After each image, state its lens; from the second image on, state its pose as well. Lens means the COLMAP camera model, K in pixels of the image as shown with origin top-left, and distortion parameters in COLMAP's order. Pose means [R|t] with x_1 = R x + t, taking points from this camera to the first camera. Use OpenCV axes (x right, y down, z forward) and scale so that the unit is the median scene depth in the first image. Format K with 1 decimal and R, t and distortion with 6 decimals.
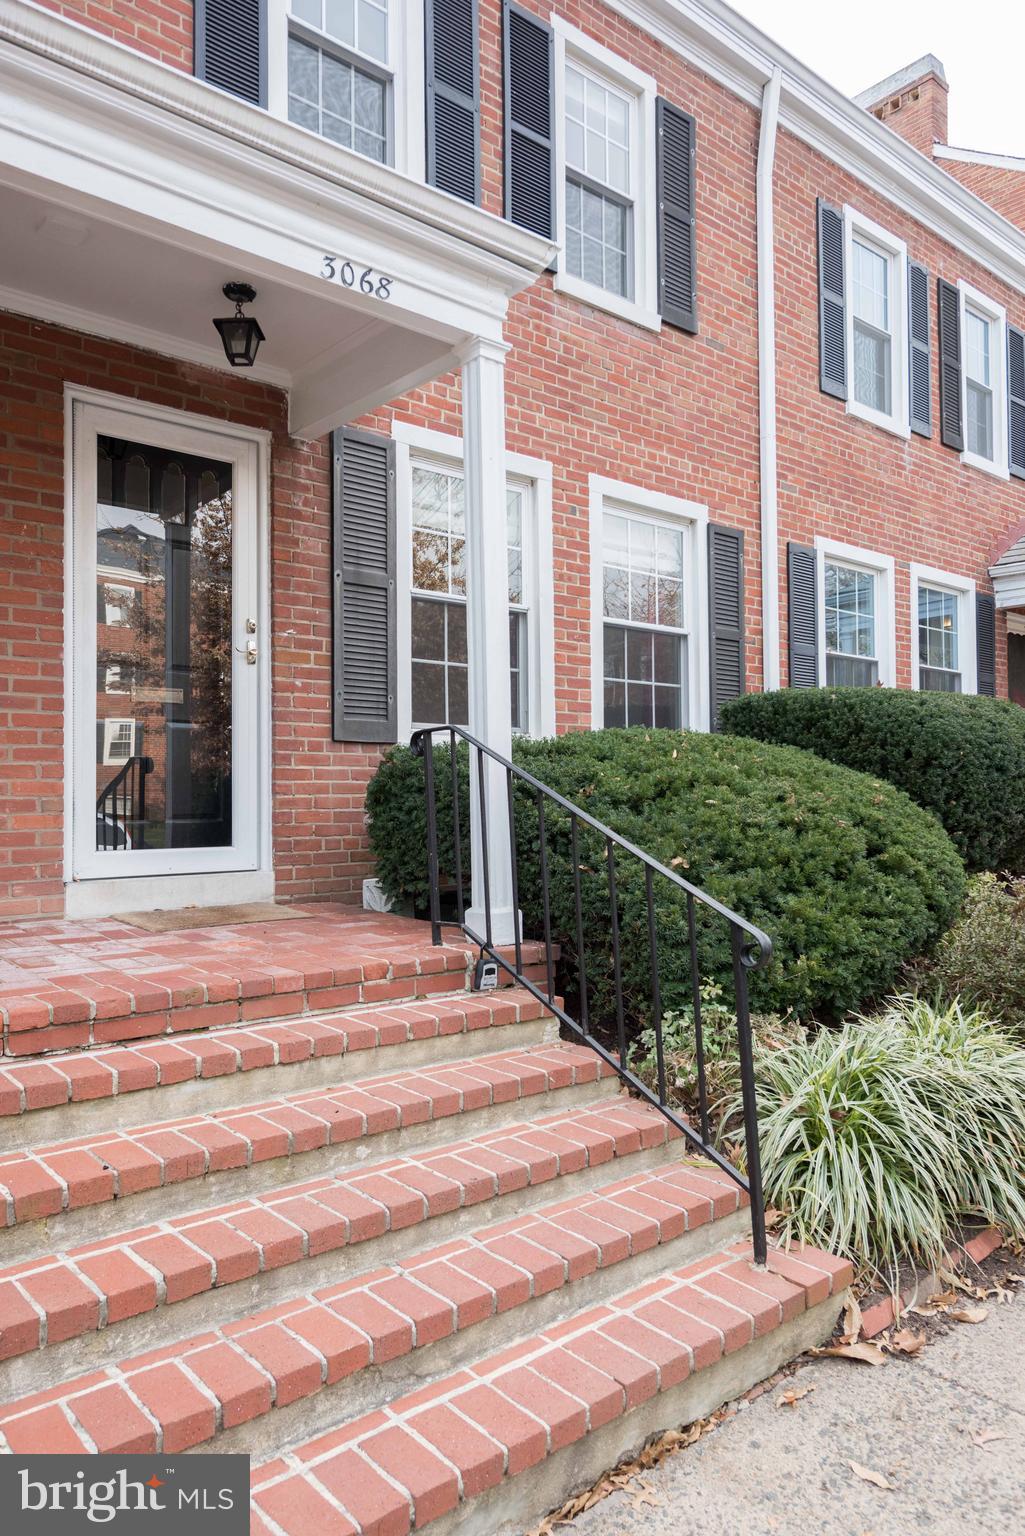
lens RADIAL K [[1015.7, 0, 512.5], [0, 1015.7, 768.0], [0, 0, 1]] dist [0.002994, -0.000279]
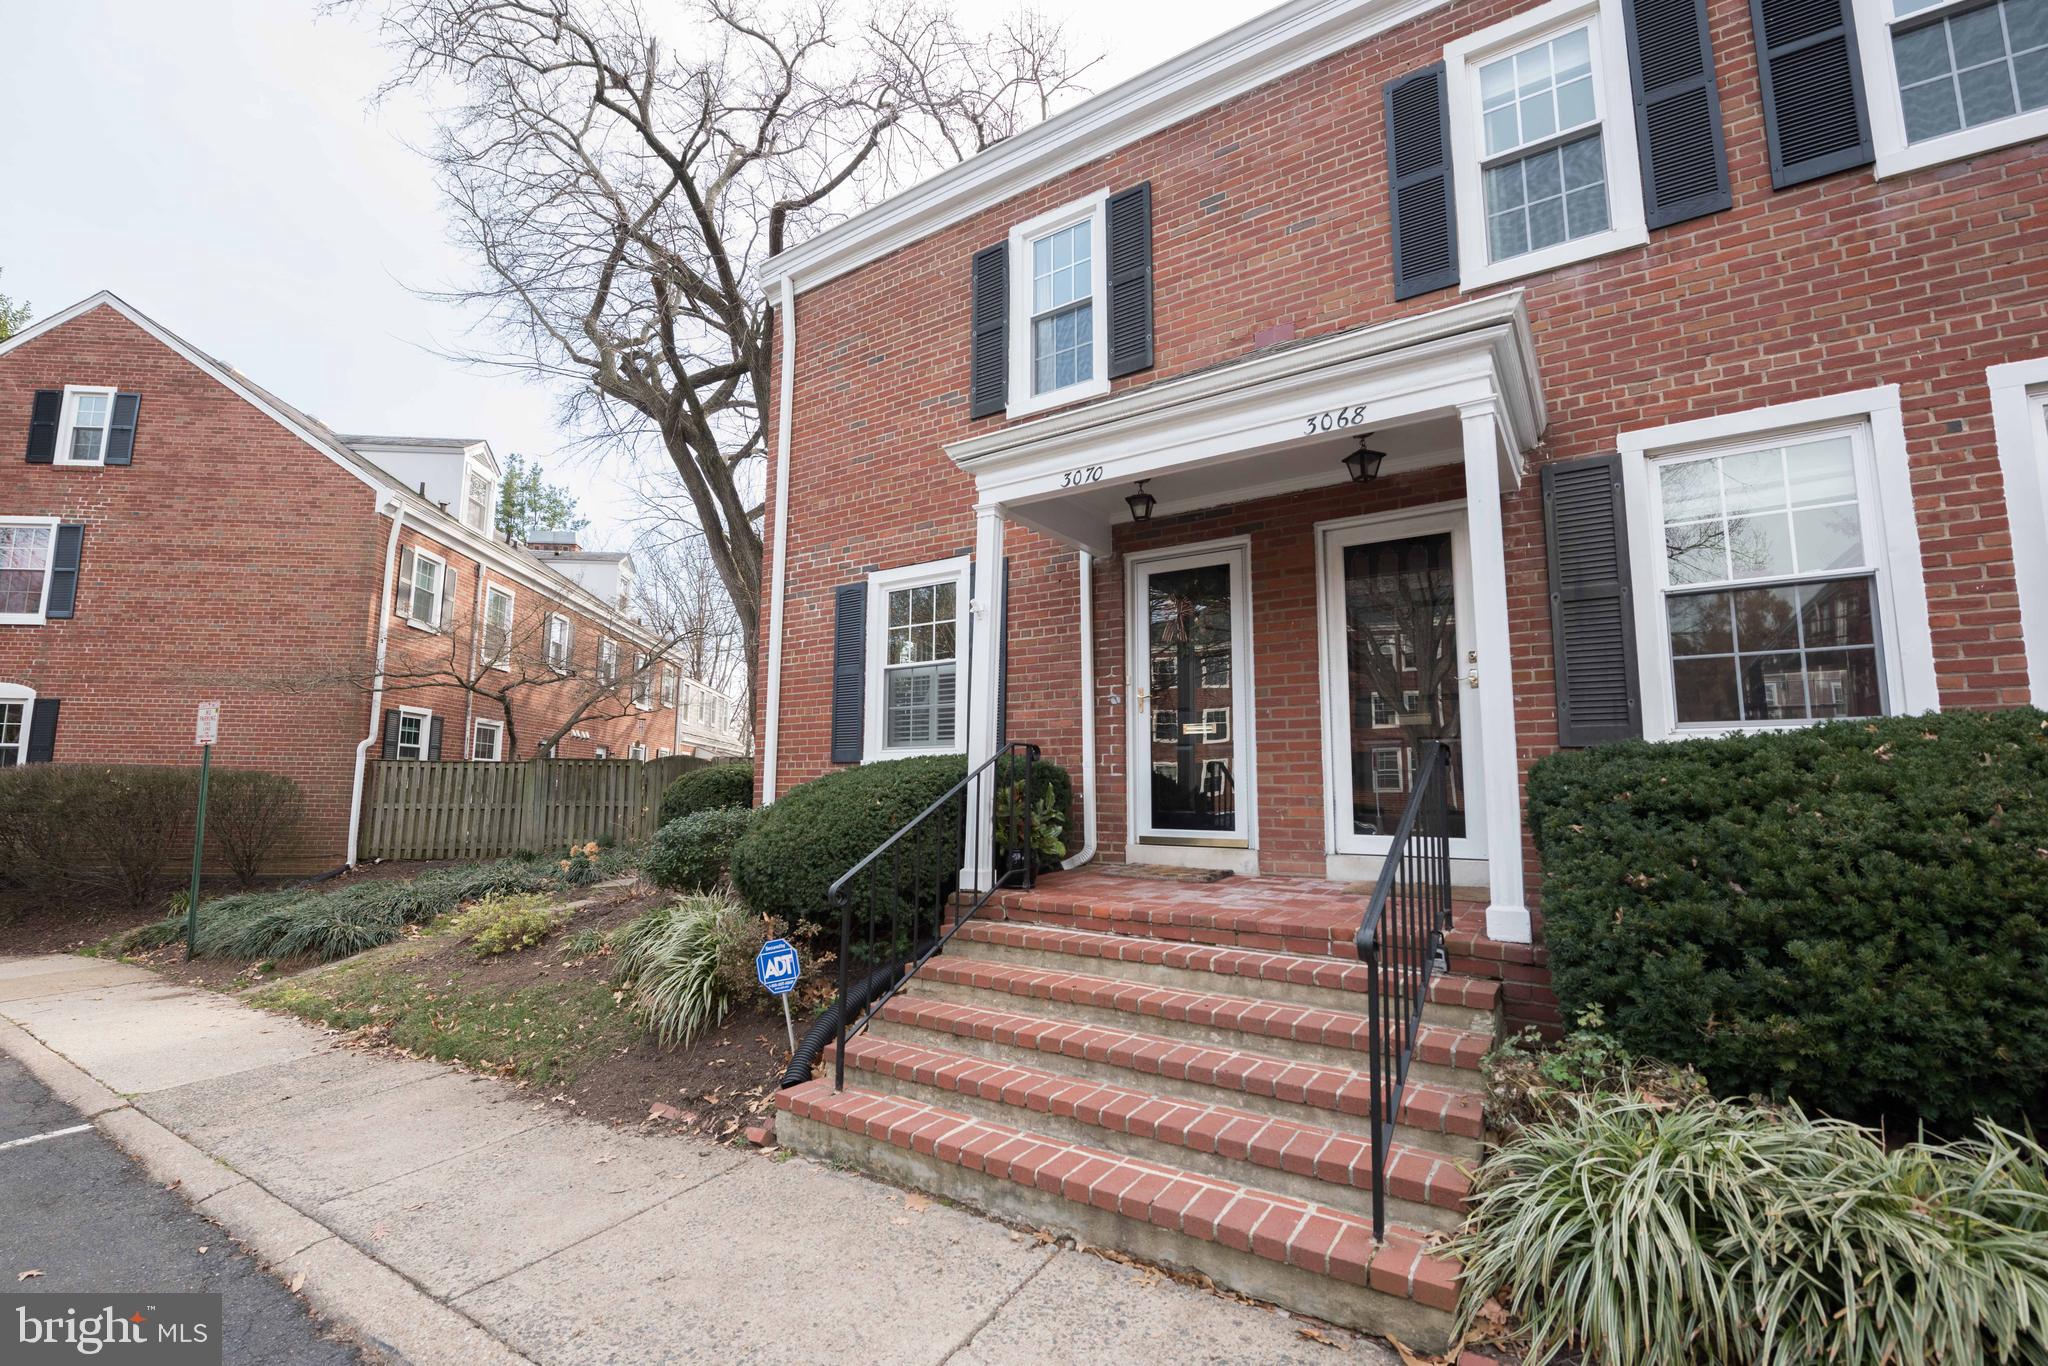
lens RADIAL K [[841.6, 0, 1024.0], [0, 841.6, 683.0], [0, 0, 1]] dist [-0.016870, -0.000002]
pose [[0.295187, -0.112660, -0.948774, 0.755086], [0.019535, 0.993528, -0.111896, -0.008673], [0.955240, 0.014496, 0.295477, 0.263316]]
